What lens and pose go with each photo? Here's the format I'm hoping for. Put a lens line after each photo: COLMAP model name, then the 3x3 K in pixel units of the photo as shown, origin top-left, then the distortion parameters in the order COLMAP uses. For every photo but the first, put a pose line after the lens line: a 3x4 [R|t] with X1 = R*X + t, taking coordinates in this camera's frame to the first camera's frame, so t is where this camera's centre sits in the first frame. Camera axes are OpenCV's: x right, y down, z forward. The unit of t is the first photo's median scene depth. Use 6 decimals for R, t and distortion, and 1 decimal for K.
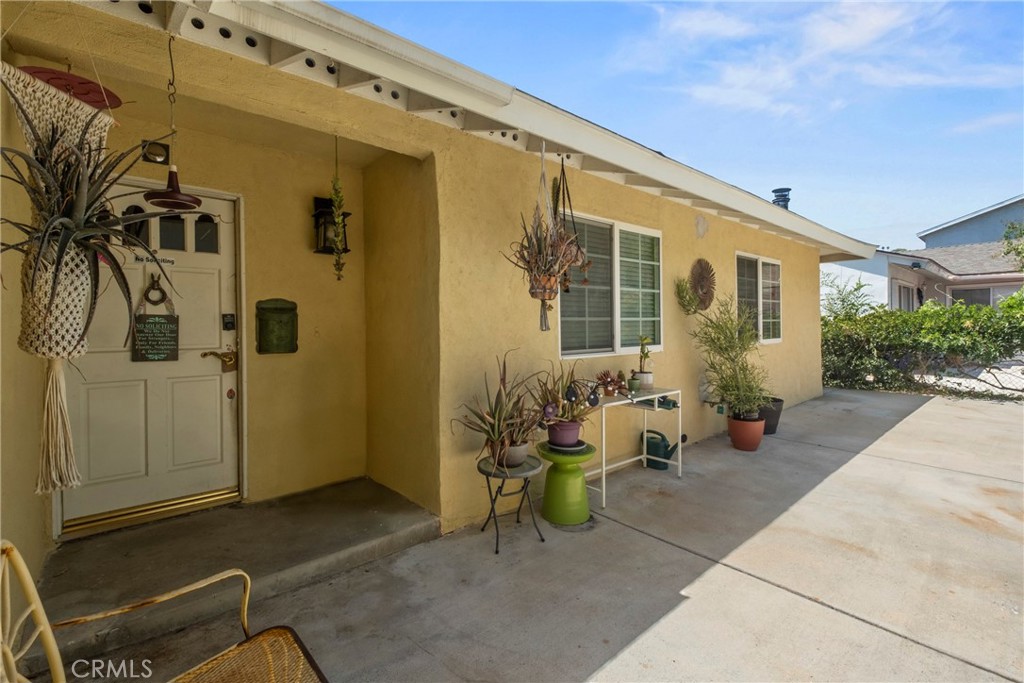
lens RADIAL K [[451.9, 0, 515.1], [0, 451.9, 330.0], [0, 0, 1]] dist [-0.001846, -0.000398]
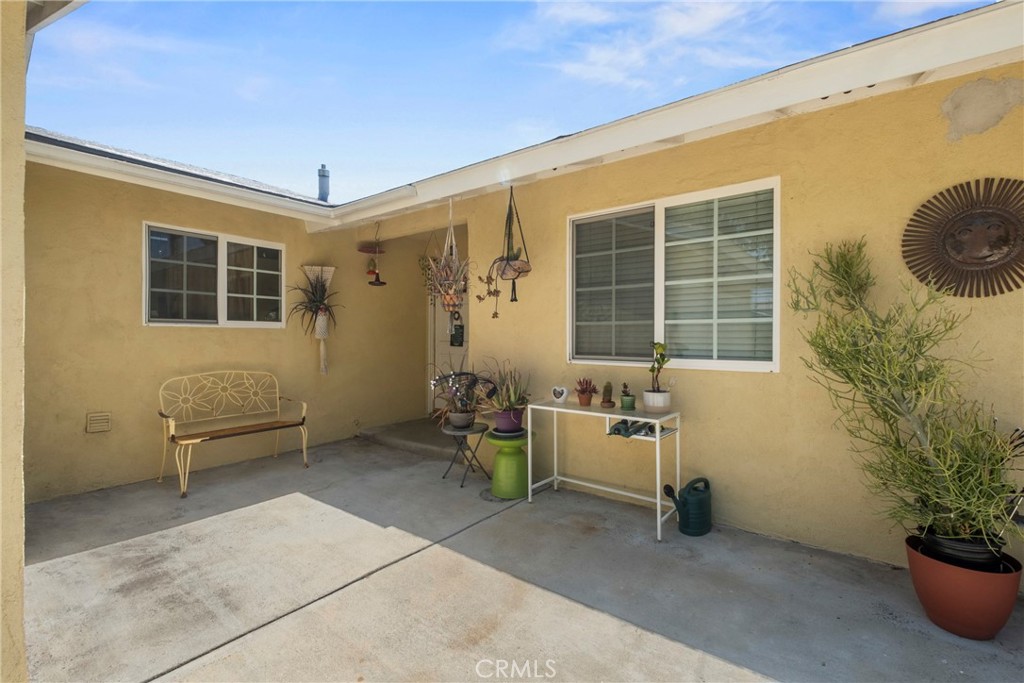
lens RADIAL K [[439.1, 0, 512.0], [0, 439.1, 341.5], [0, 0, 1]] dist [-0.000087, -0.000008]
pose [[0.209323, 0.027617, -0.977456, 1.105221], [-0.006824, 0.999618, 0.026782, -0.010504], [0.977823, 0.001064, 0.209432, 0.691975]]
